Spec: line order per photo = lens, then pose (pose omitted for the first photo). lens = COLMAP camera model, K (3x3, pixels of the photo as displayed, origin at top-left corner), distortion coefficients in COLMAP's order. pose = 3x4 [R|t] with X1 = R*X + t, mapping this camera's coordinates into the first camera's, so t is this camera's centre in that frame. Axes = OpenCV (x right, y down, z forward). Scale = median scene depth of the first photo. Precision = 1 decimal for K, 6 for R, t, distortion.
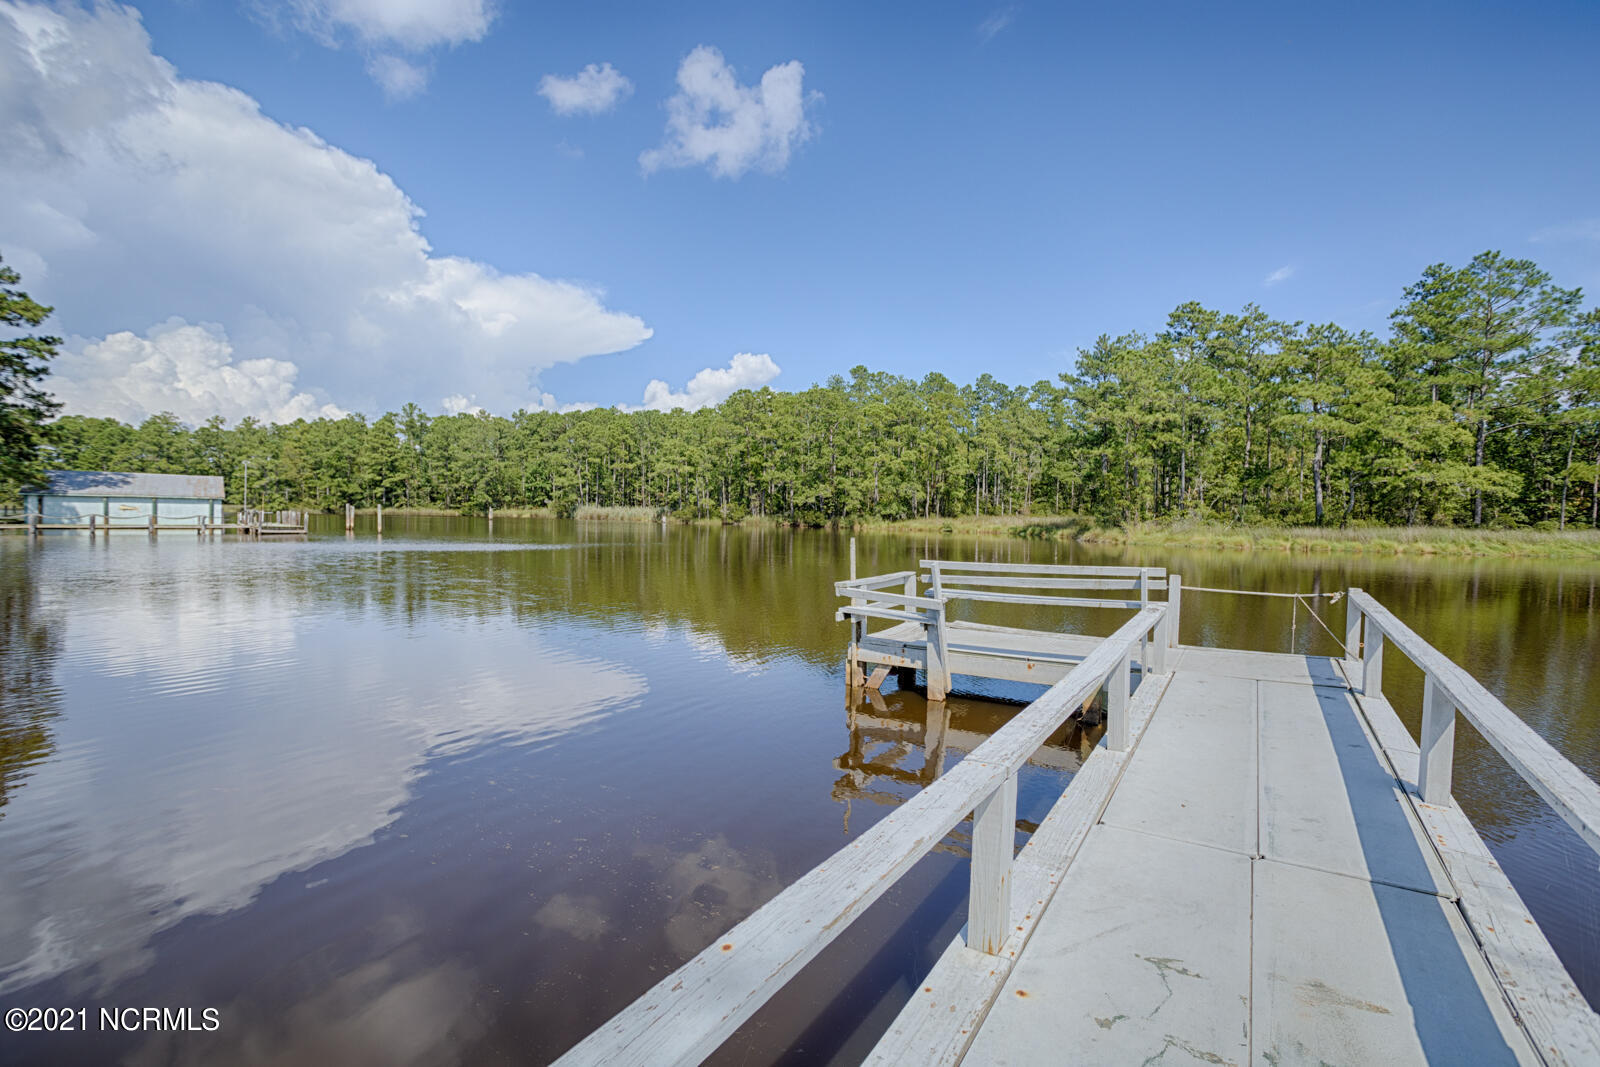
lens RADIAL K [[771.7, 0, 800.9], [0, 771.7, 531.1], [0, 0, 1]] dist [-0.064903, 0.043231]
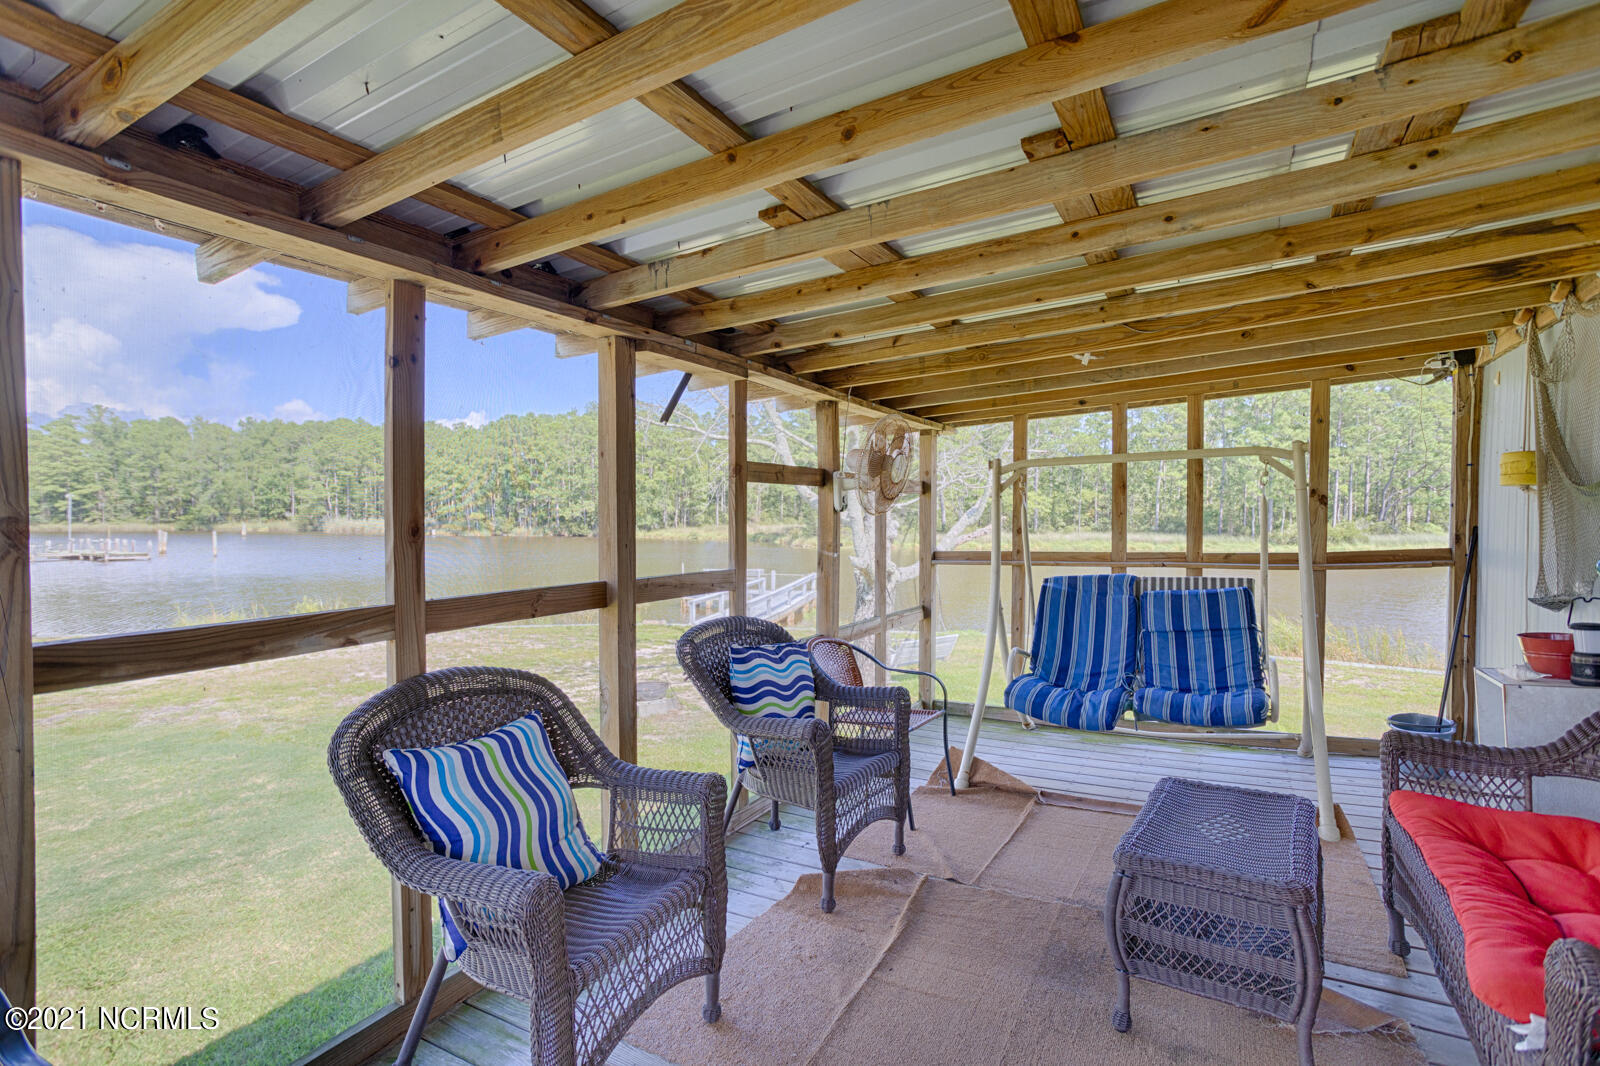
lens RADIAL K [[771.7, 0, 800.9], [0, 771.7, 530.6], [0, 0, 1]] dist [-0.064903, 0.043231]
pose [[0.944699, -0.019864, 0.327336, -0.040959], [0.020423, 0.999790, 0.001732, -0.009095], [-0.327301, 0.005048, 0.944907, -0.177065]]
